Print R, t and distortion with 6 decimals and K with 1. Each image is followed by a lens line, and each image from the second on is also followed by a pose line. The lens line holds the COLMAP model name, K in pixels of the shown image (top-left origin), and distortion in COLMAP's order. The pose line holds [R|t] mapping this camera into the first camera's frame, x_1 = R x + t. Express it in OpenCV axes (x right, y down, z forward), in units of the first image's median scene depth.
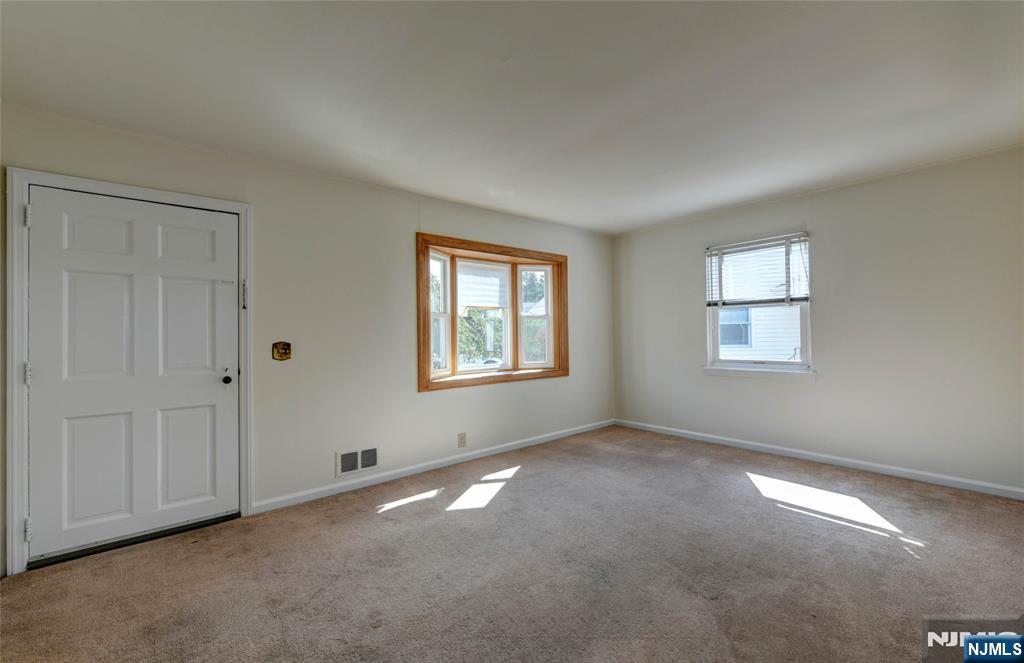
lens RADIAL K [[418.0, 0, 529.3], [0, 418.0, 330.2], [0, 0, 1]] dist [-0.000799, 0.000036]
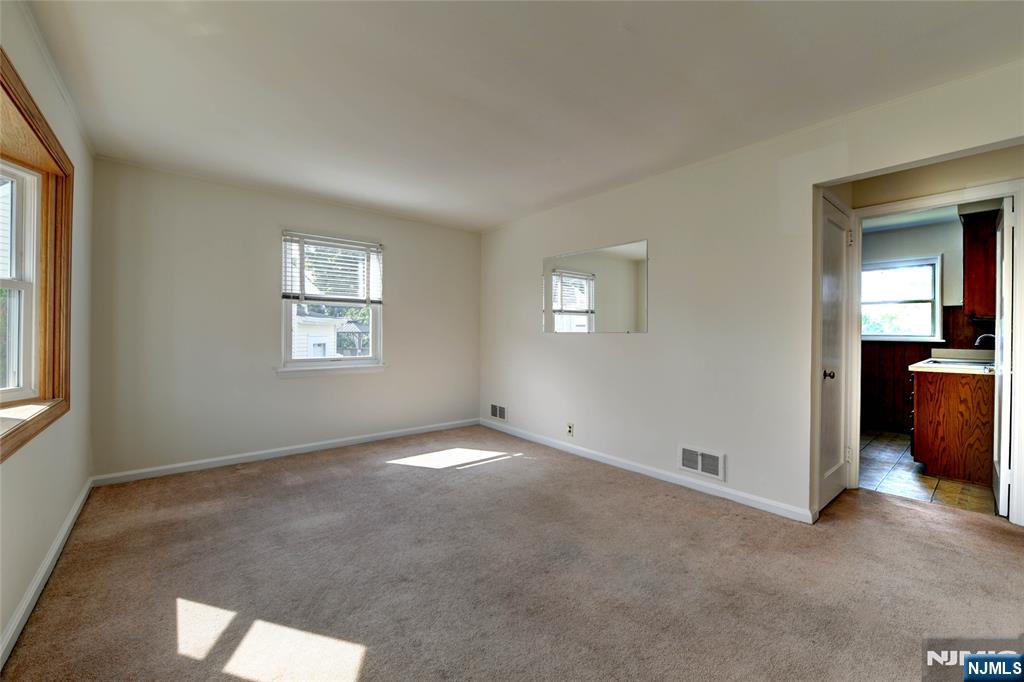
lens RADIAL K [[406.0, 0, 512.4], [0, 406.0, 332.3], [0, 0, 1]] dist [-0.014921, -0.000288]
pose [[0.039028, 0.015132, 0.999124, -0.442485], [-0.018332, 0.999728, -0.014425, 0.017918], [-0.999070, -0.017753, 0.039295, 0.571607]]
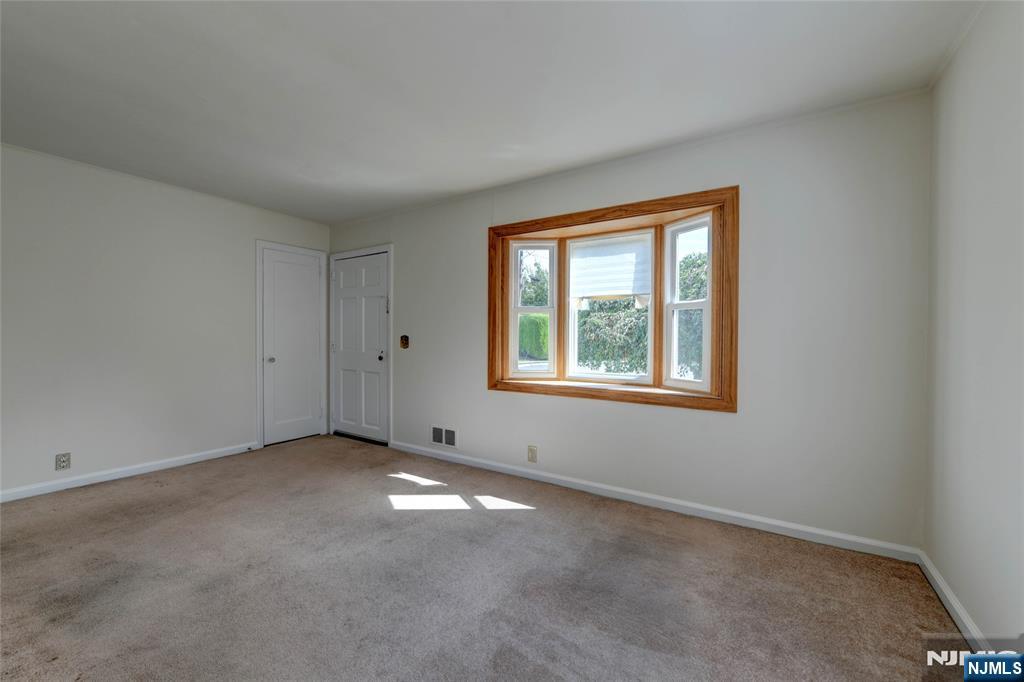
lens RADIAL K [[406.0, 0, 513.2], [0, 406.0, 341.7], [0, 0, 1]] dist [-0.014921, -0.000288]
pose [[0.282663, 0.035110, -0.958577, 0.616684], [0.000087, 0.999329, 0.036629, -0.000605], [0.959219, -0.010437, 0.282470, 0.716778]]
